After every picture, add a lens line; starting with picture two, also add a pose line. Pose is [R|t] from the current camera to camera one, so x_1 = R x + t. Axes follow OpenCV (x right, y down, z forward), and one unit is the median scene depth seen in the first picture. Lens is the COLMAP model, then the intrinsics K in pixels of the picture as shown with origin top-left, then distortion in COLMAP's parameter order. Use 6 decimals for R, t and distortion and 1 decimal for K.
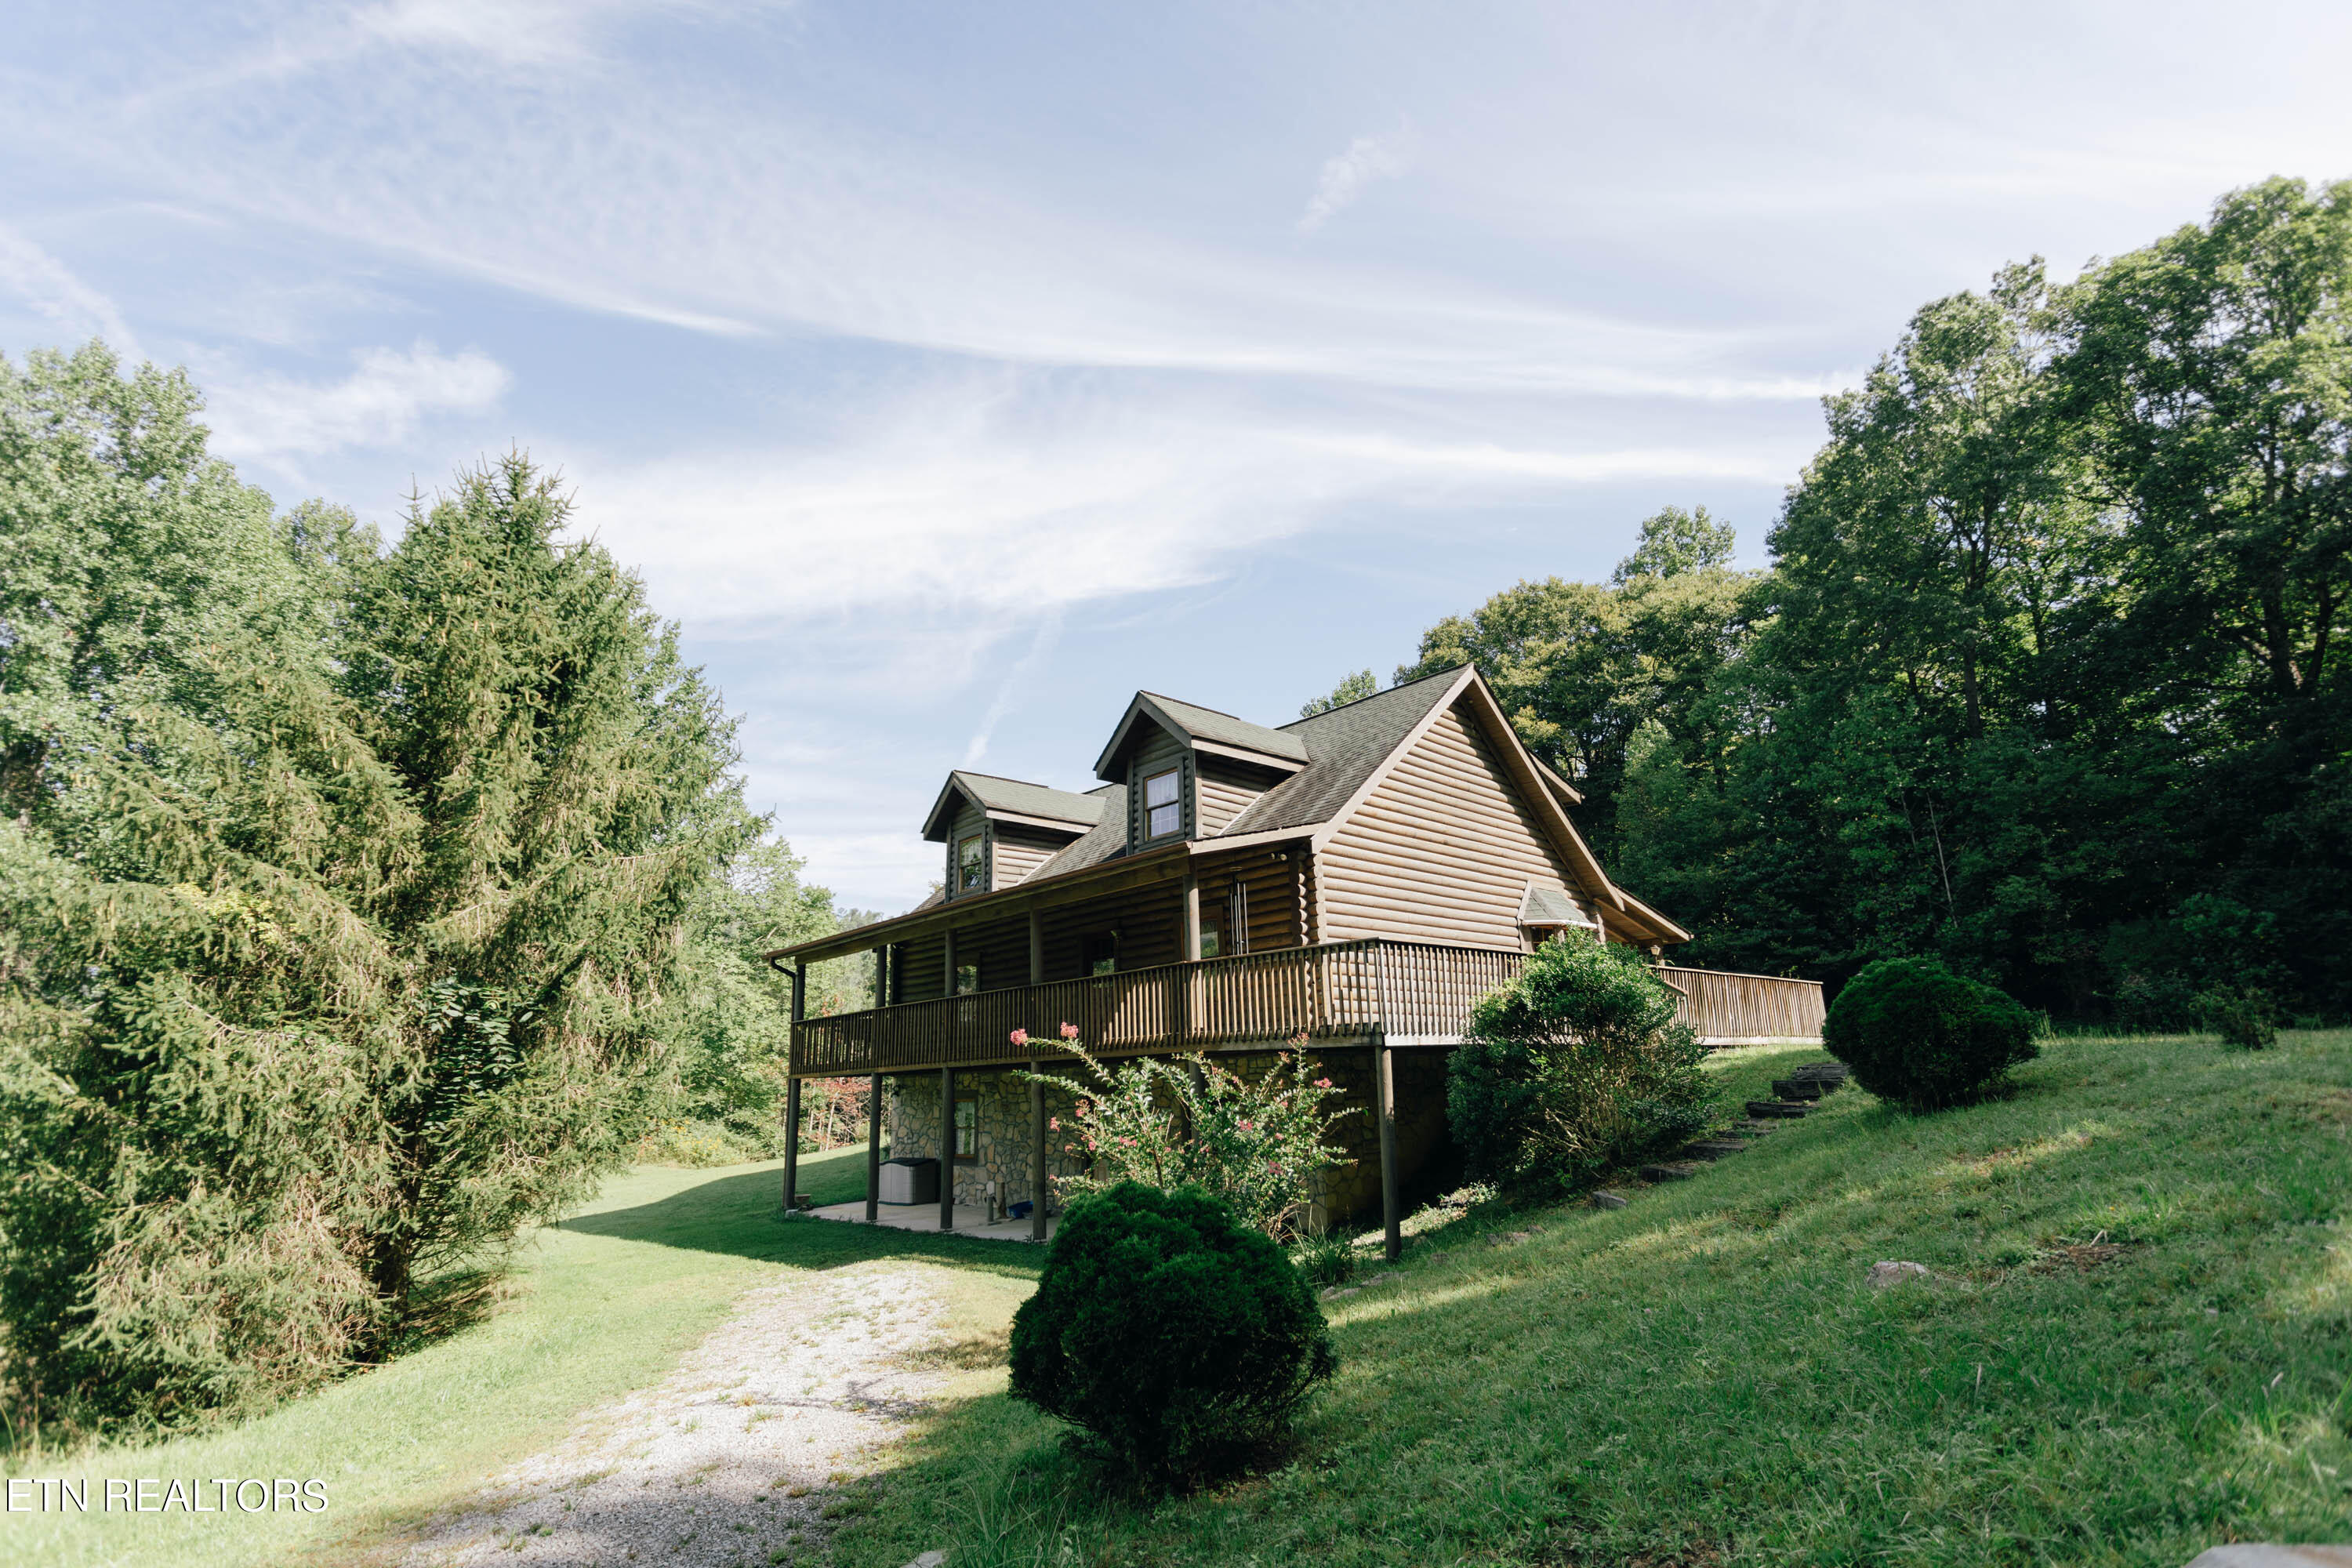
lens RADIAL K [[1101.4, 0, 1169.1], [0, 1101.4, 798.5], [0, 0, 1]] dist [0.006847, 0.001262]
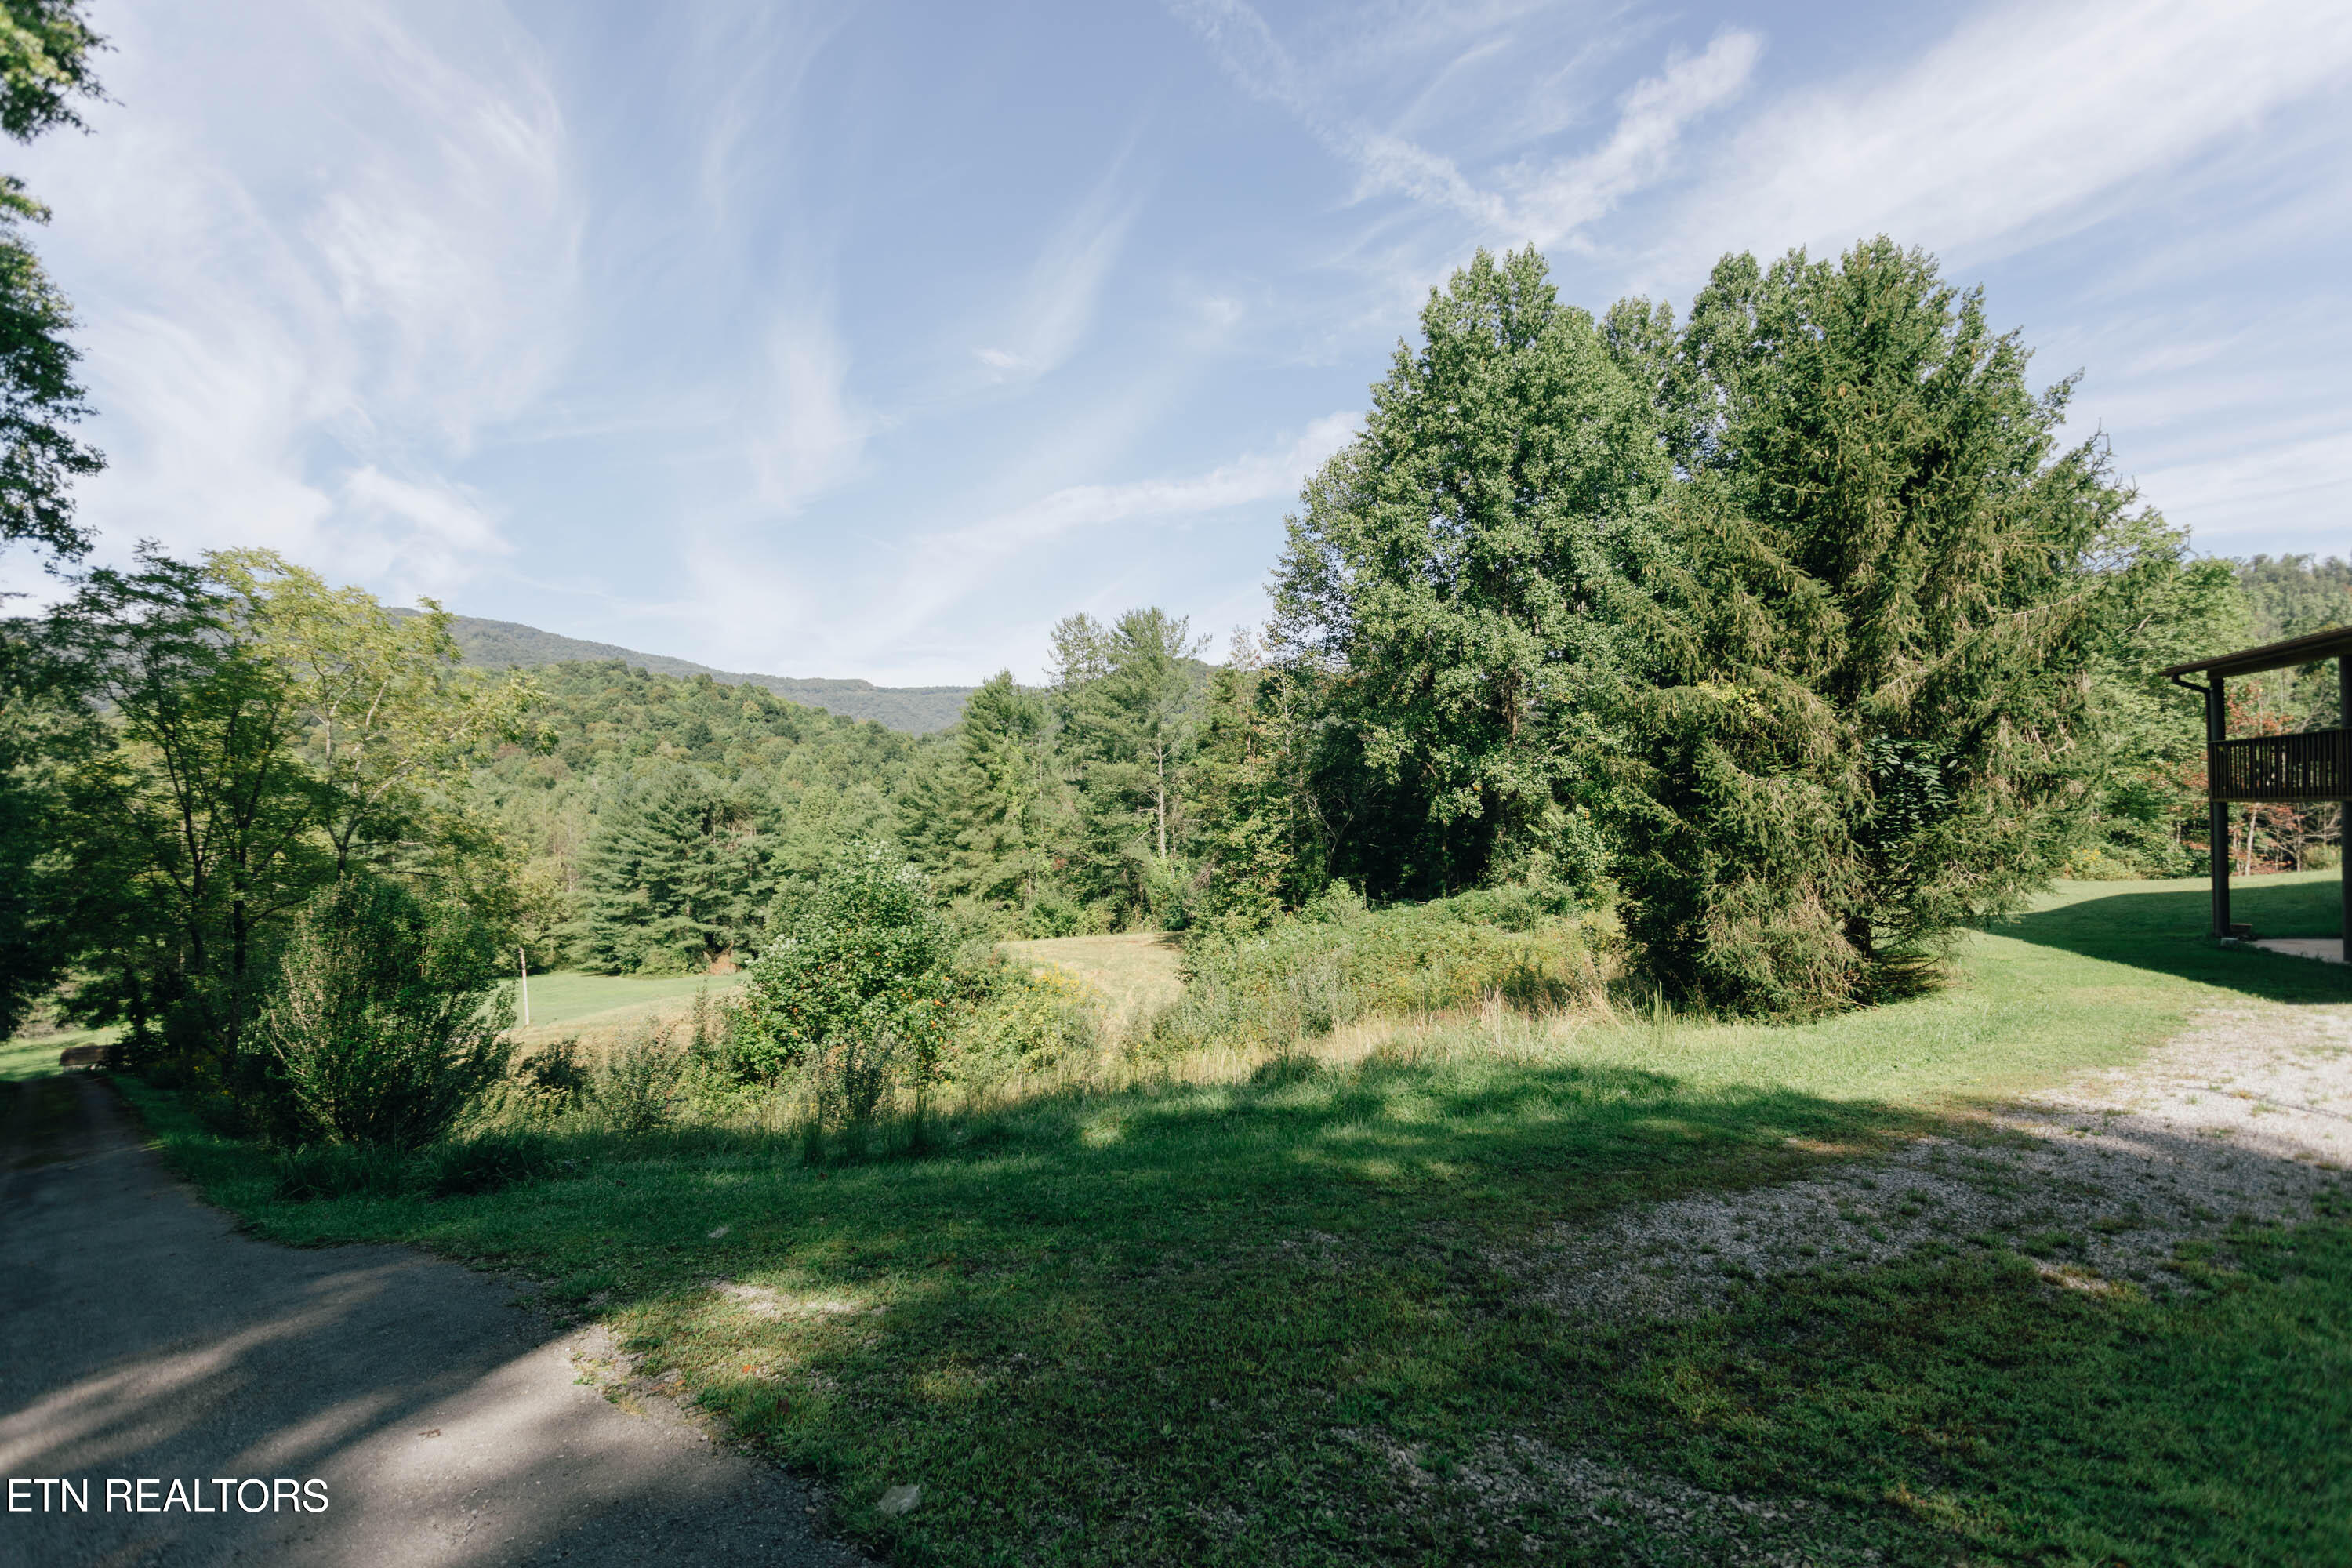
lens RADIAL K [[1101.4, 0, 1176.8], [0, 1101.4, 785.3], [0, 0, 1]] dist [0.006847, 0.001262]
pose [[0.497293, 0.013861, -0.867472, 0.056019], [0.209328, 0.968415, 0.135474, -0.126974], [0.841951, -0.248957, 0.478684, -0.322610]]
